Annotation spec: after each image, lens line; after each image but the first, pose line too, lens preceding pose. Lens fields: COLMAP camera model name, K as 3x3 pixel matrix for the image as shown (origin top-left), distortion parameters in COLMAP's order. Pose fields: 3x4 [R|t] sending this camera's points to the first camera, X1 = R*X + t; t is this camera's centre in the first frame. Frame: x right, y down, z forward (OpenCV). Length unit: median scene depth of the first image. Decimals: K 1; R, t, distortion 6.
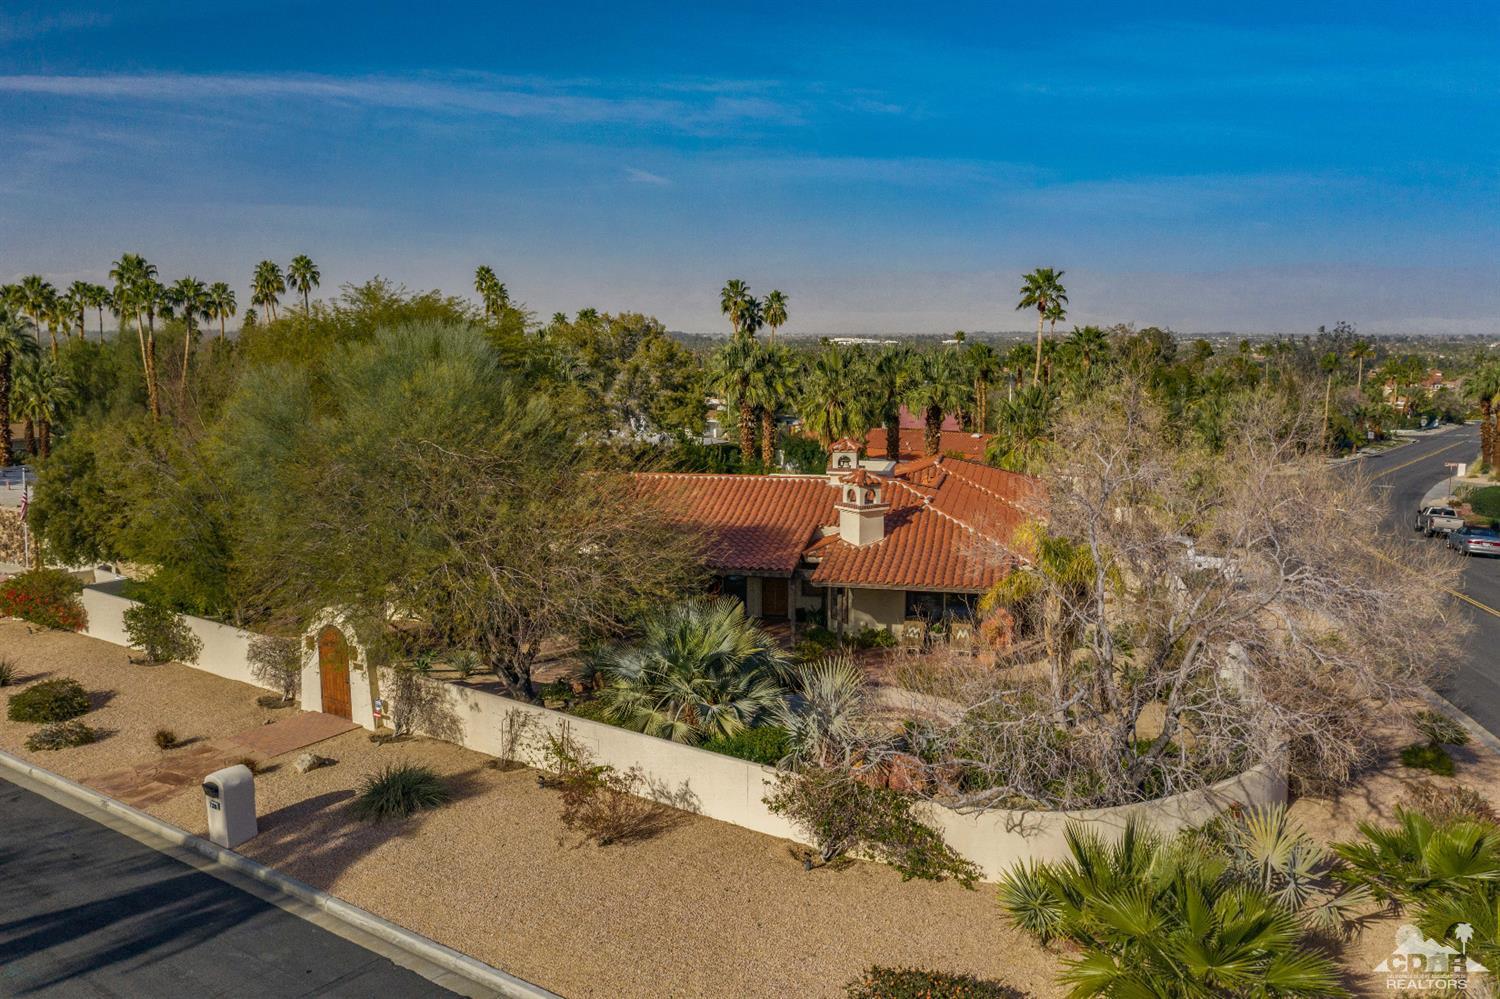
lens RADIAL K [[1178.9, 0, 750.0], [0, 1178.9, 499.5], [0, 0, 1]] dist [-0.014539, -0.002816]
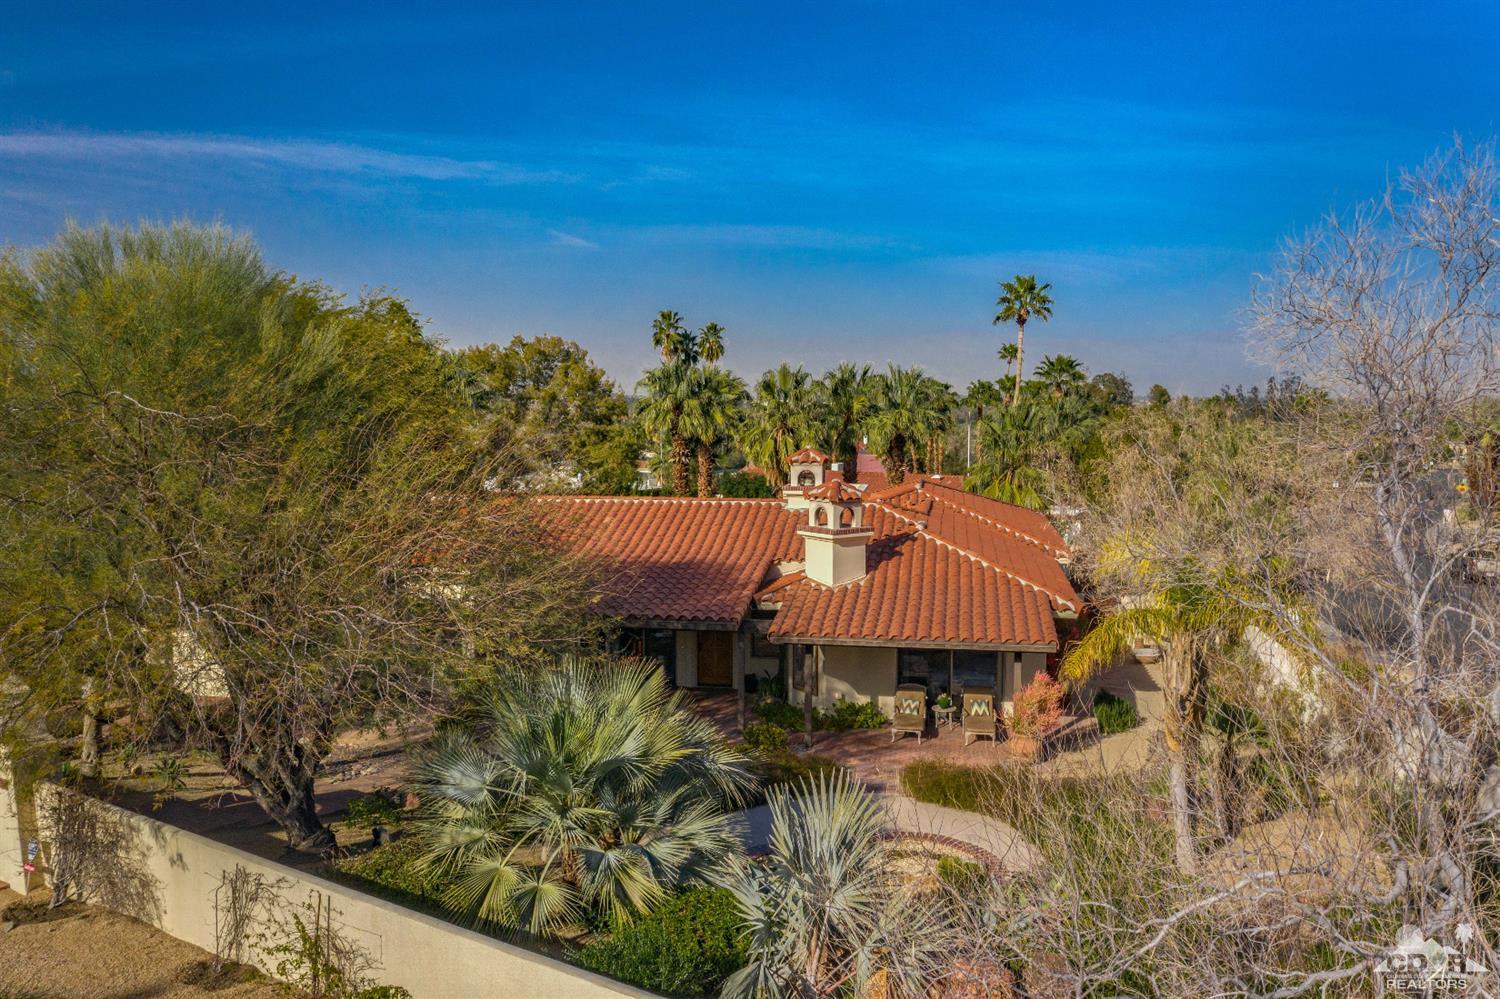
lens RADIAL K [[1181.1, 0, 744.7], [0, 1181.1, 503.1], [0, 0, 1]] dist [-0.027969, 0.013036]
pose [[0.998779, -0.001697, 0.049366, 0.003968], [0.004158, 0.998751, -0.049786, 0.024238], [-0.049220, 0.049931, 0.997539, 0.282859]]
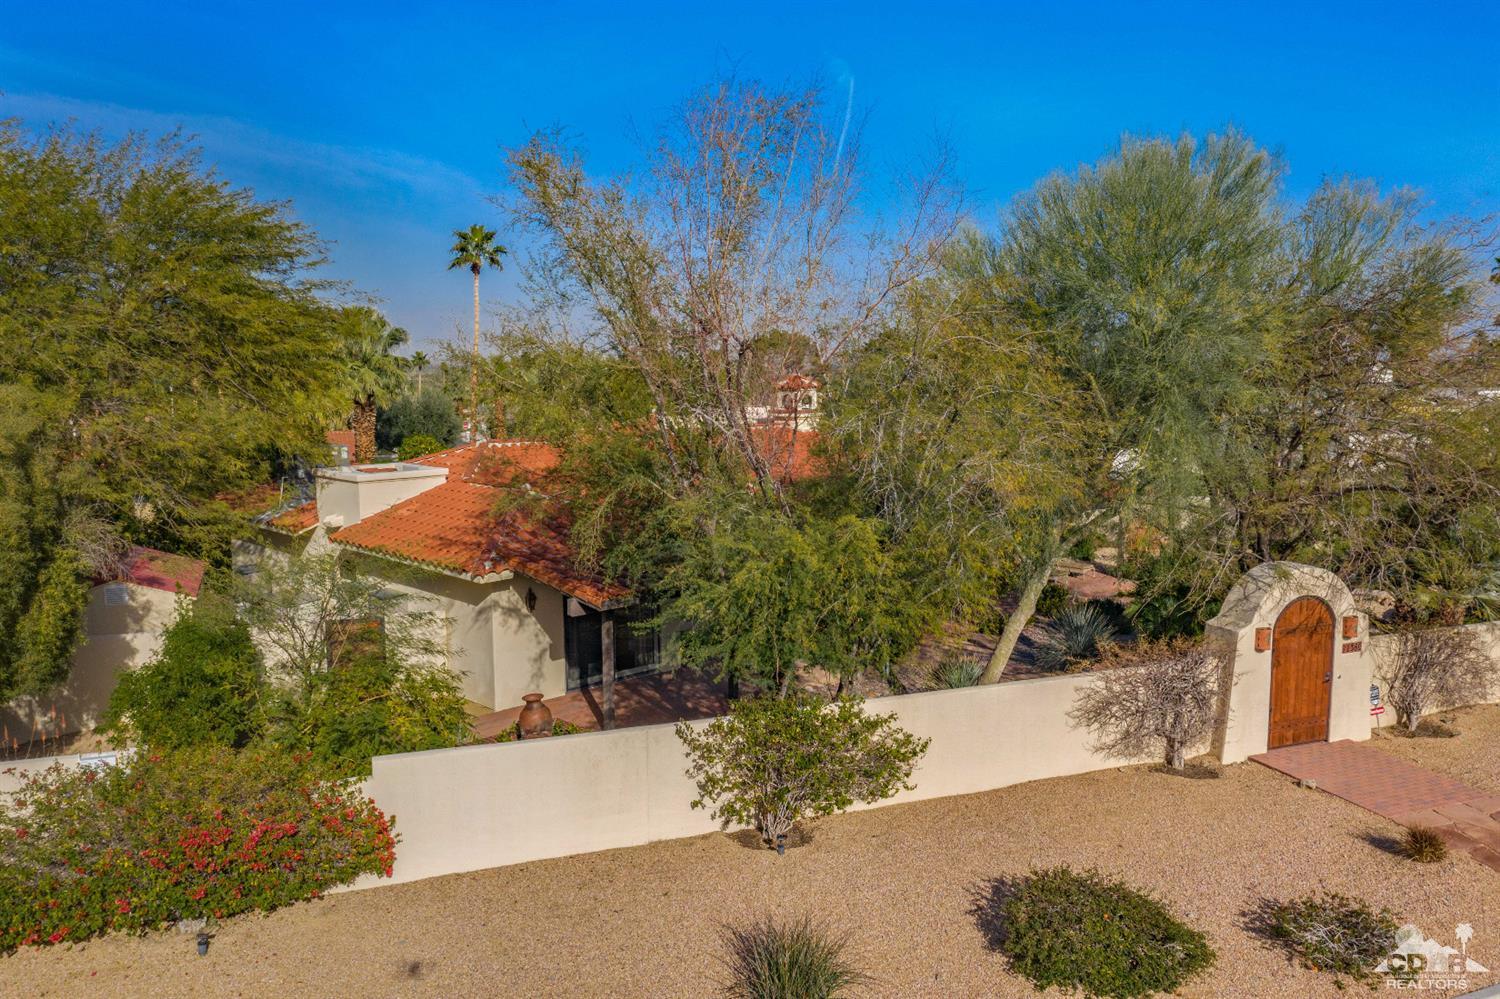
lens RADIAL K [[1178.9, 0, 750.0], [0, 1178.9, 499.5], [0, 0, 1]] dist [-0.014539, -0.002816]
pose [[0.545824, -0.100576, 0.831842, -0.730482], [0.122018, 0.991728, 0.039844, -0.000625], [-0.828968, 0.079752, 0.553581, 0.648696]]
